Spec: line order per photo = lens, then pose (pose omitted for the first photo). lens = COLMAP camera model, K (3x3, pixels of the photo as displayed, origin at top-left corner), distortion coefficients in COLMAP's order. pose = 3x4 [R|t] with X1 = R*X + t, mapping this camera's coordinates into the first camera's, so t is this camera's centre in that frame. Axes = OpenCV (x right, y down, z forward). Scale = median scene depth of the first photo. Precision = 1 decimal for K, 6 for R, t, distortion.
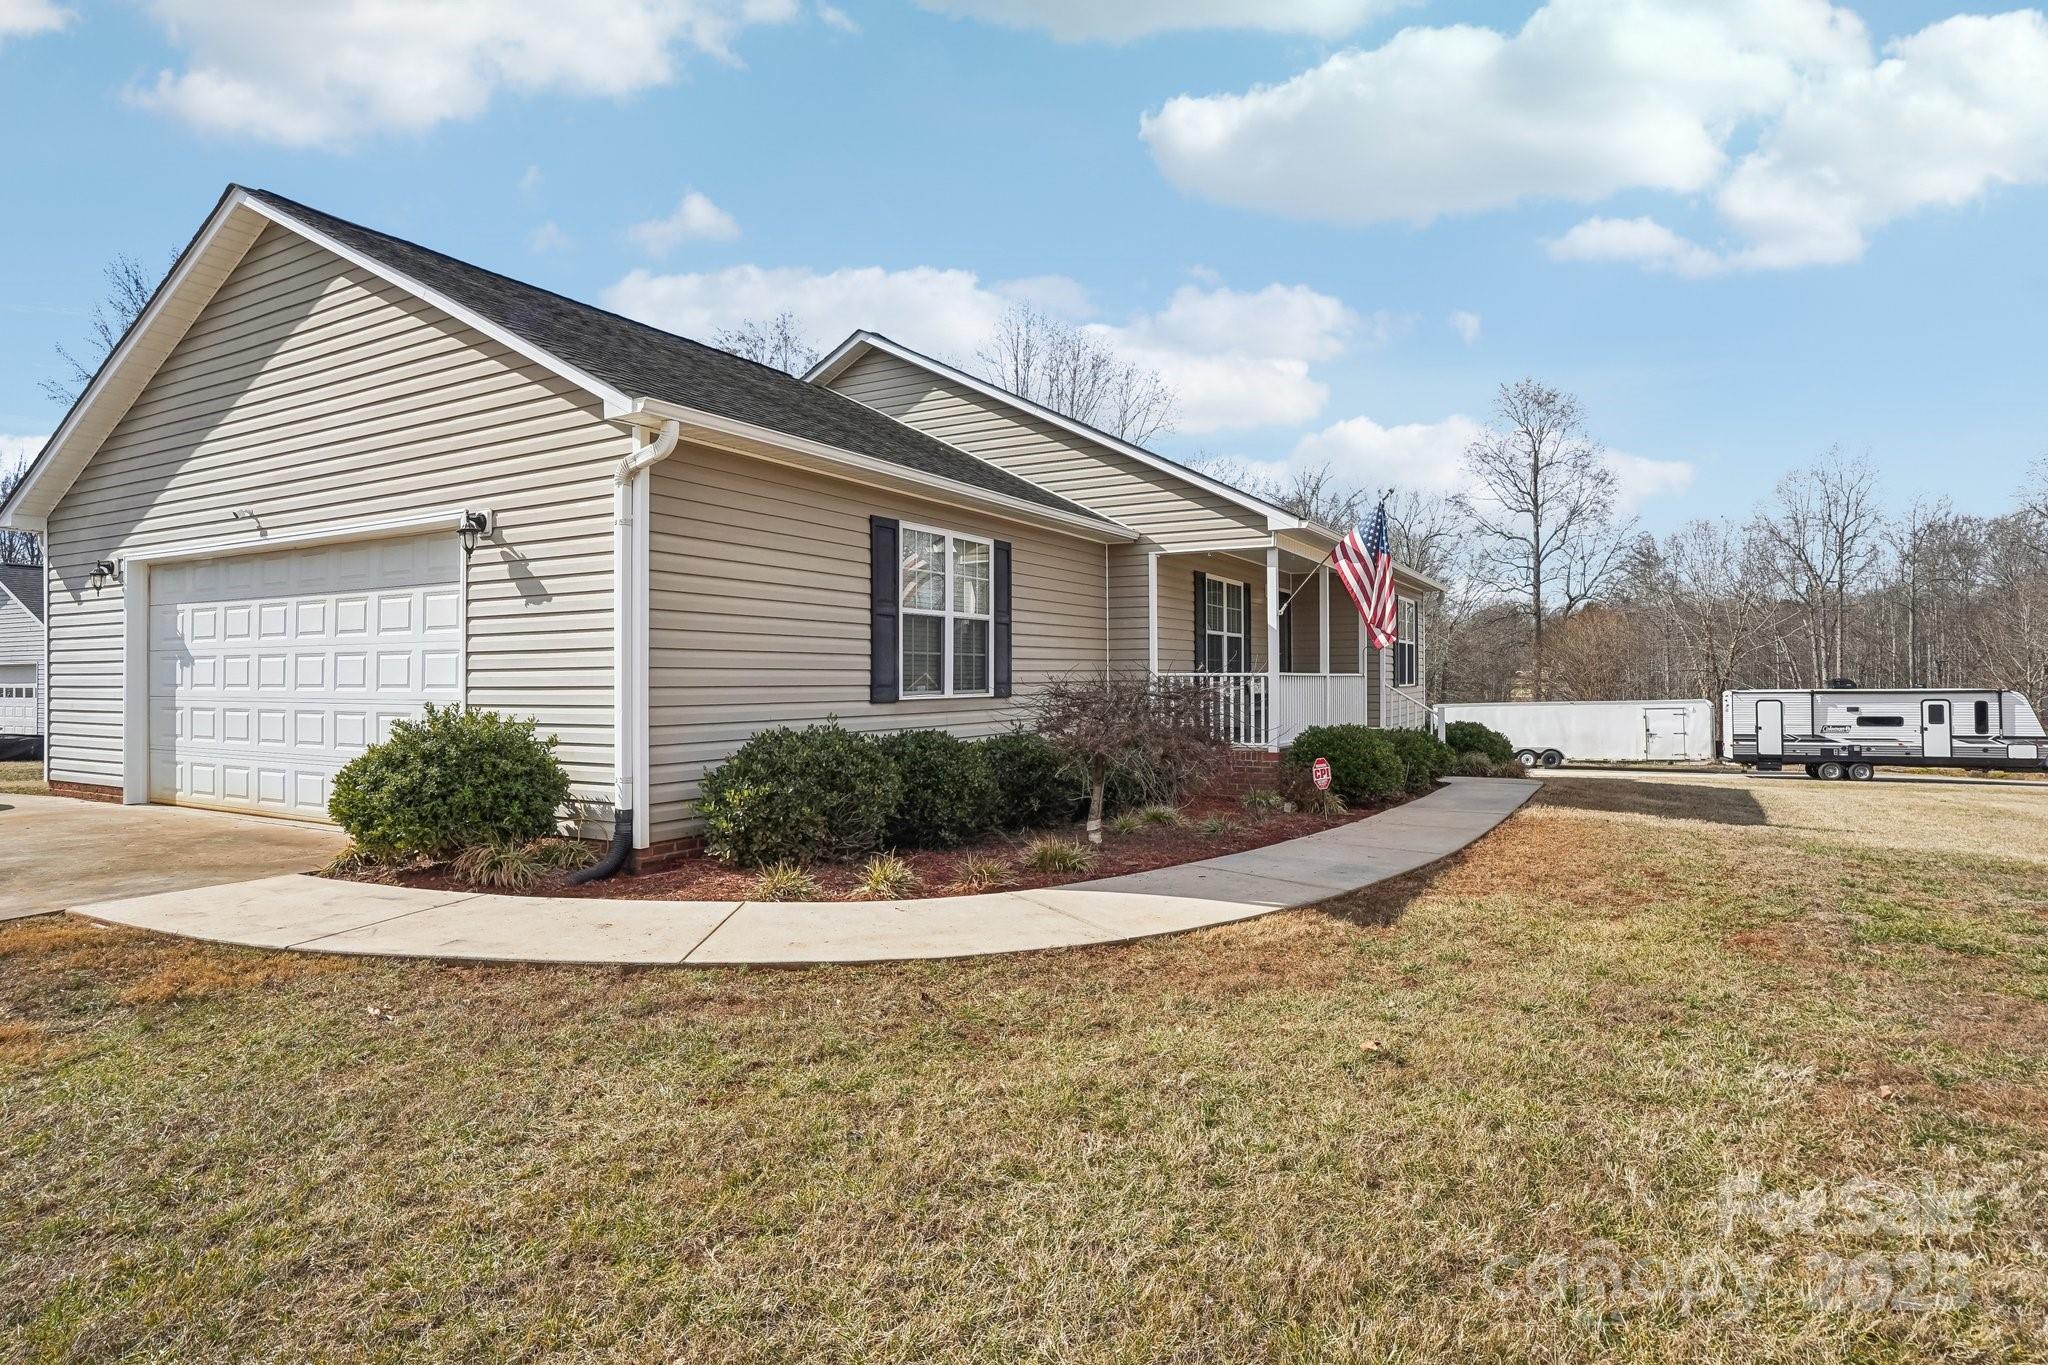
lens RADIAL K [[1121.6, 0, 1029.4], [0, 1121.6, 683.5], [0, 0, 1]] dist [-0.073015, 0.044670]
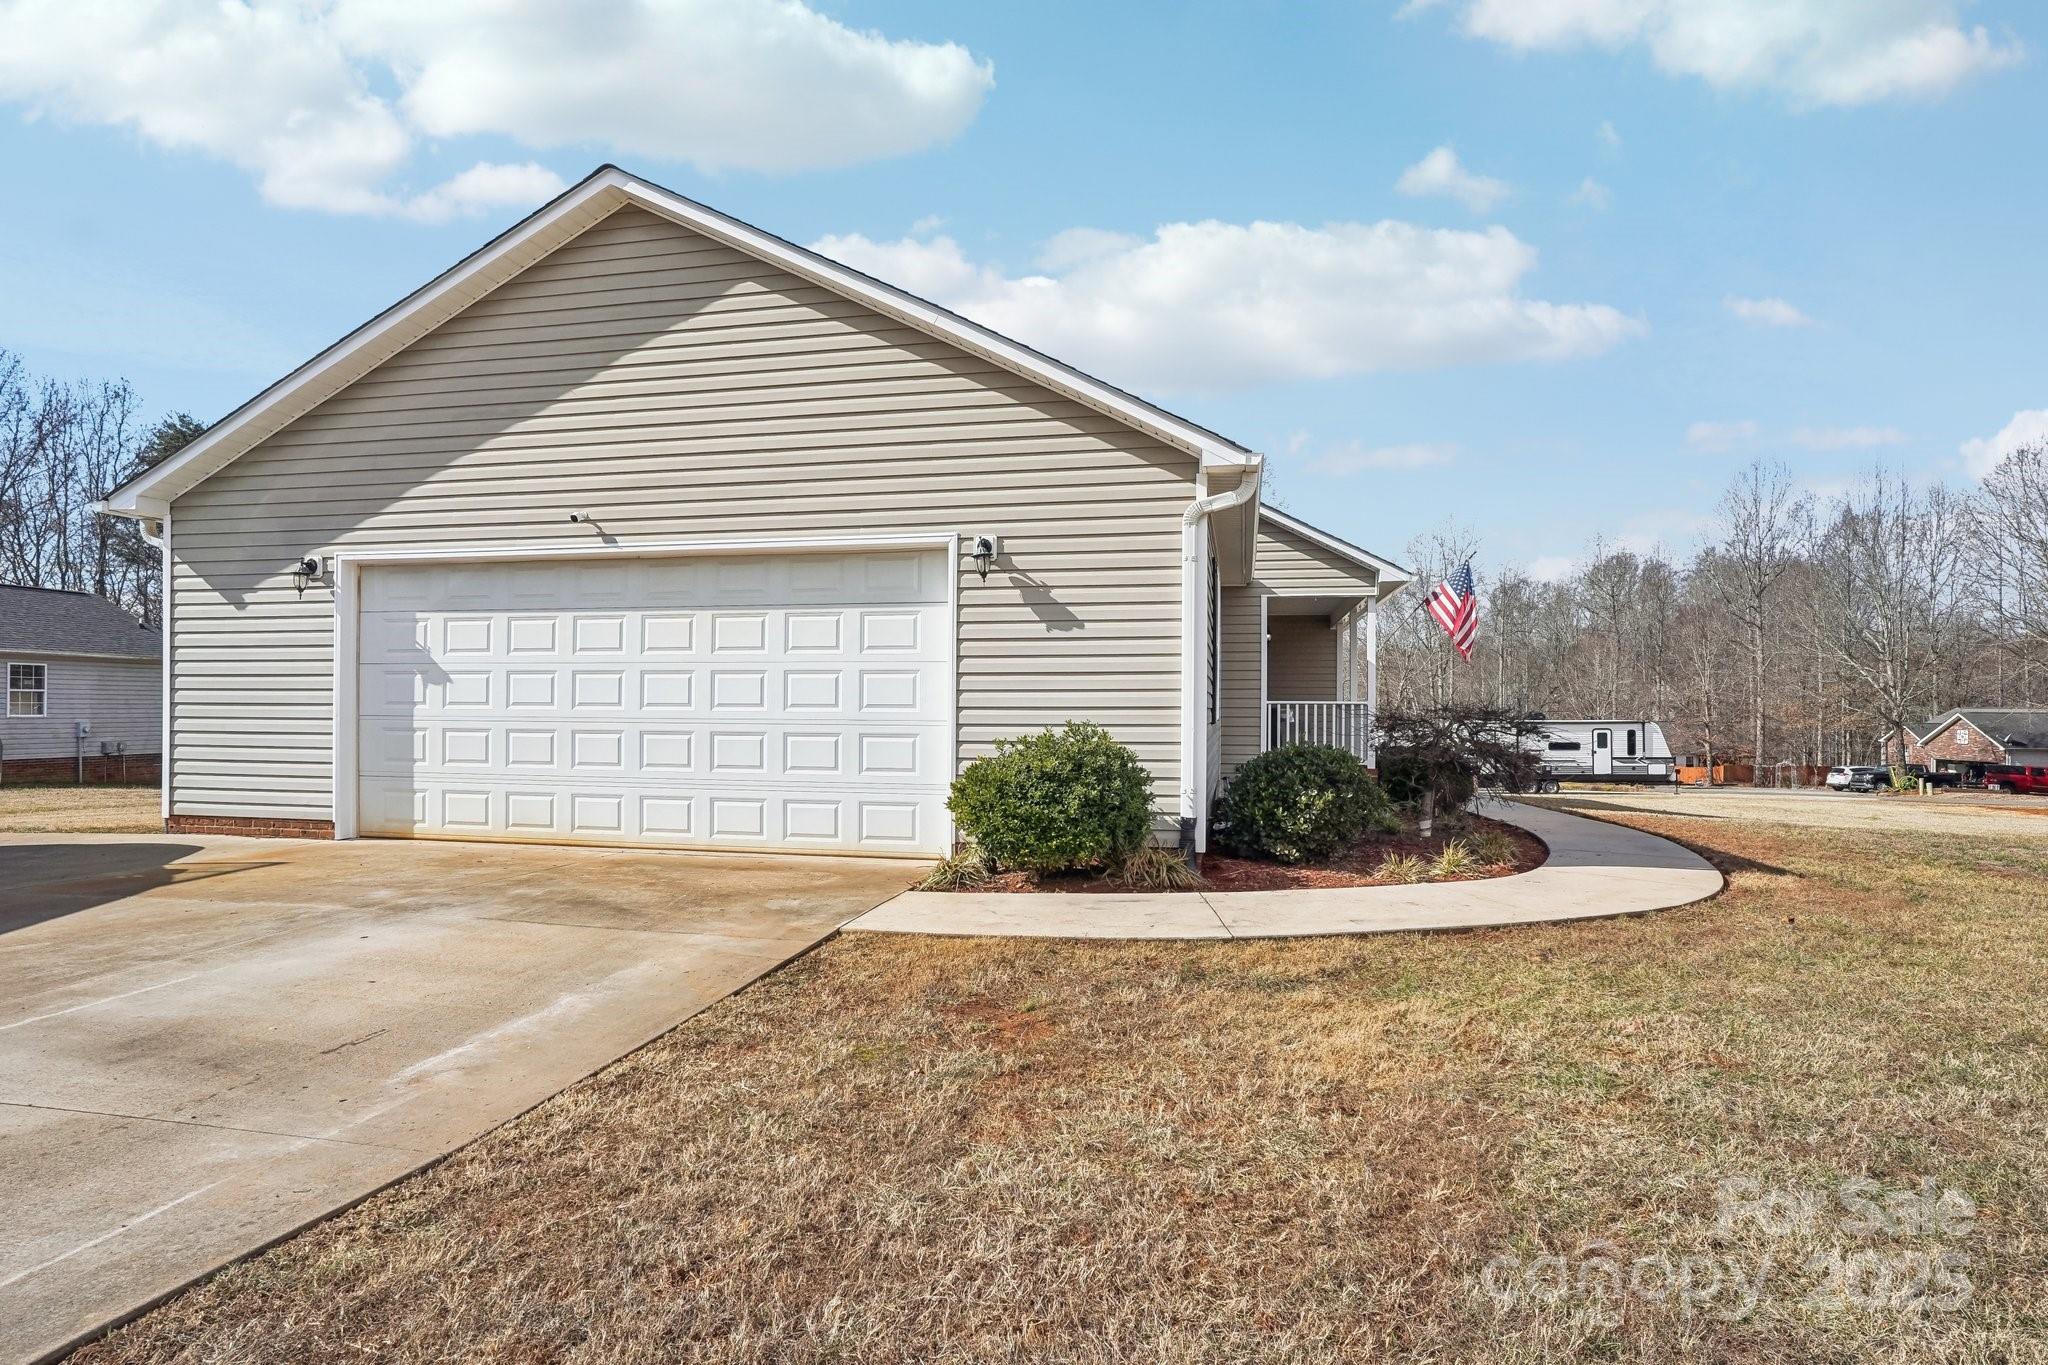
lens RADIAL K [[1089.5, 0, 1022.5], [0, 1089.5, 741.6], [0, 0, 1]] dist [-0.003153, -0.000036]
pose [[0.954413, -0.002038, 0.298483, -0.580592], [-0.005600, 0.999678, 0.024731, 0.007800], [-0.298437, -0.025275, 0.954094, 0.008242]]
